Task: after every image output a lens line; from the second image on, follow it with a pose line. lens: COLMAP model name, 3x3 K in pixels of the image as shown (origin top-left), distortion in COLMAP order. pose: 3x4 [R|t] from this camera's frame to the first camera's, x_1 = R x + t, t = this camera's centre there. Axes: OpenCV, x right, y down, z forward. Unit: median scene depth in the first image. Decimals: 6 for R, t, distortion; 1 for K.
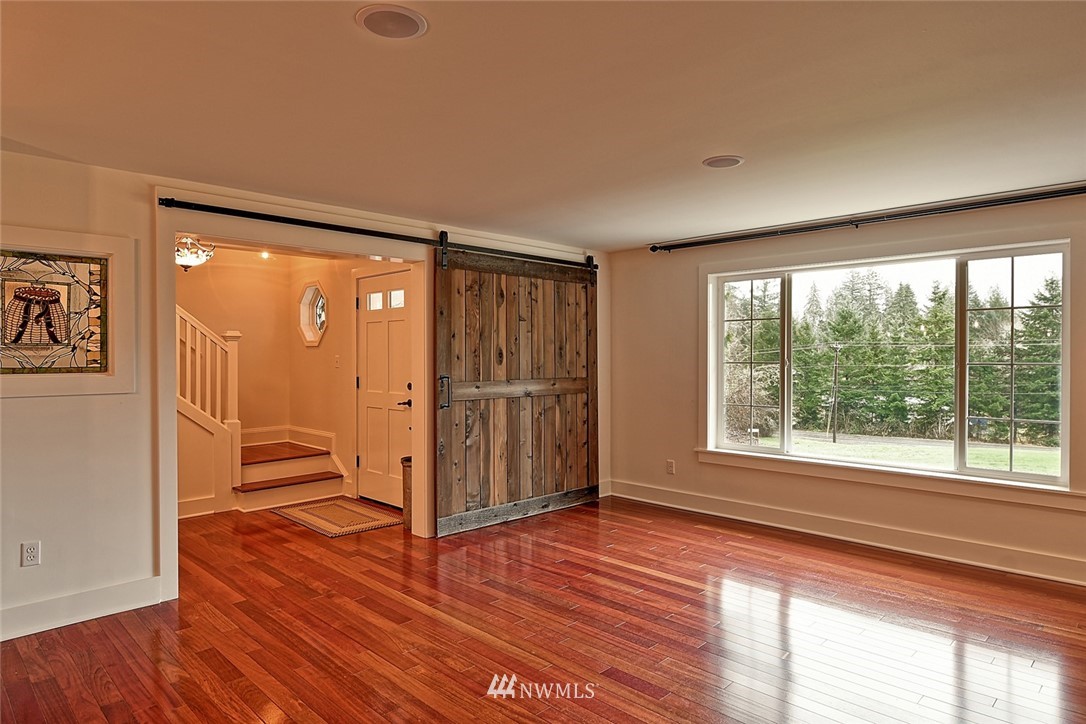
lens RADIAL K [[643.4, 0, 541.3], [0, 643.4, 360.2], [0, 0, 1]] dist [0.003167, -0.017425]
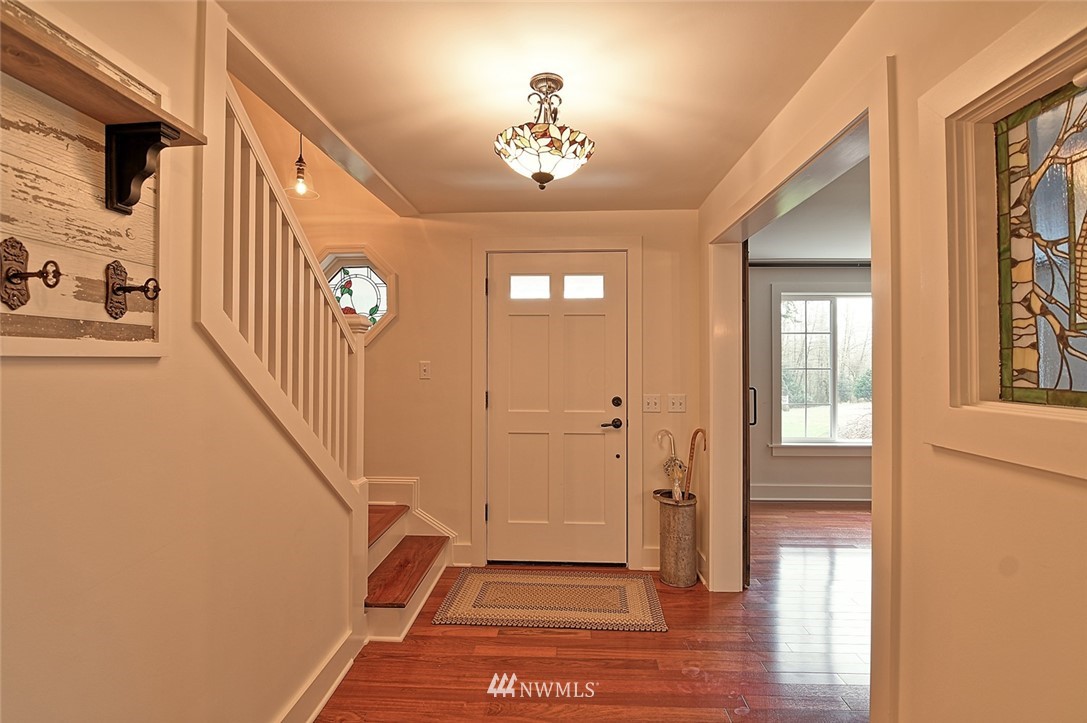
lens RADIAL K [[519.6, 0, 543.5], [0, 519.6, 361.5], [0, 0, 1]] dist [-0.001488, -0.007418]
pose [[0.741700, 0.005697, 0.670708, -0.723484], [0.000189, 0.999962, -0.008703, -0.002404], [-0.670732, 0.006582, 0.741670, 0.627068]]
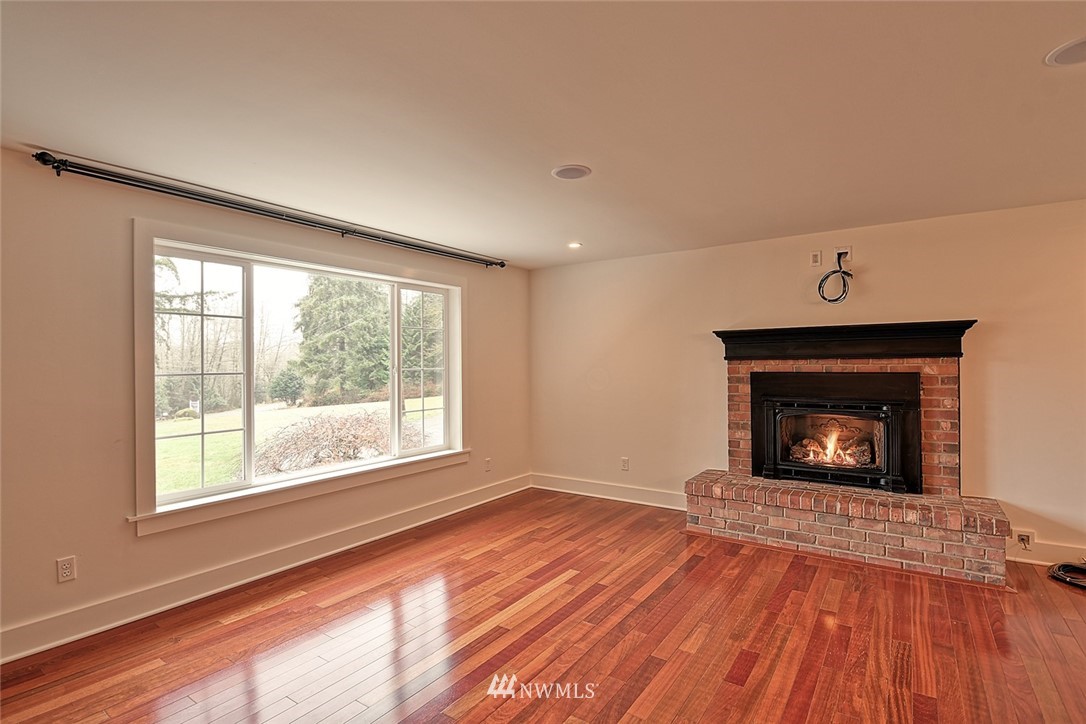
lens RADIAL K [[526.1, 0, 539.5], [0, 526.1, 361.7], [0, 0, 1]] dist [-0.004039, -0.011695]
pose [[-0.178992, 0.005715, 0.983834, -0.336288], [0.013309, 0.999906, -0.003387, -0.003090], [-0.983761, 0.012487, -0.179051, 0.757492]]
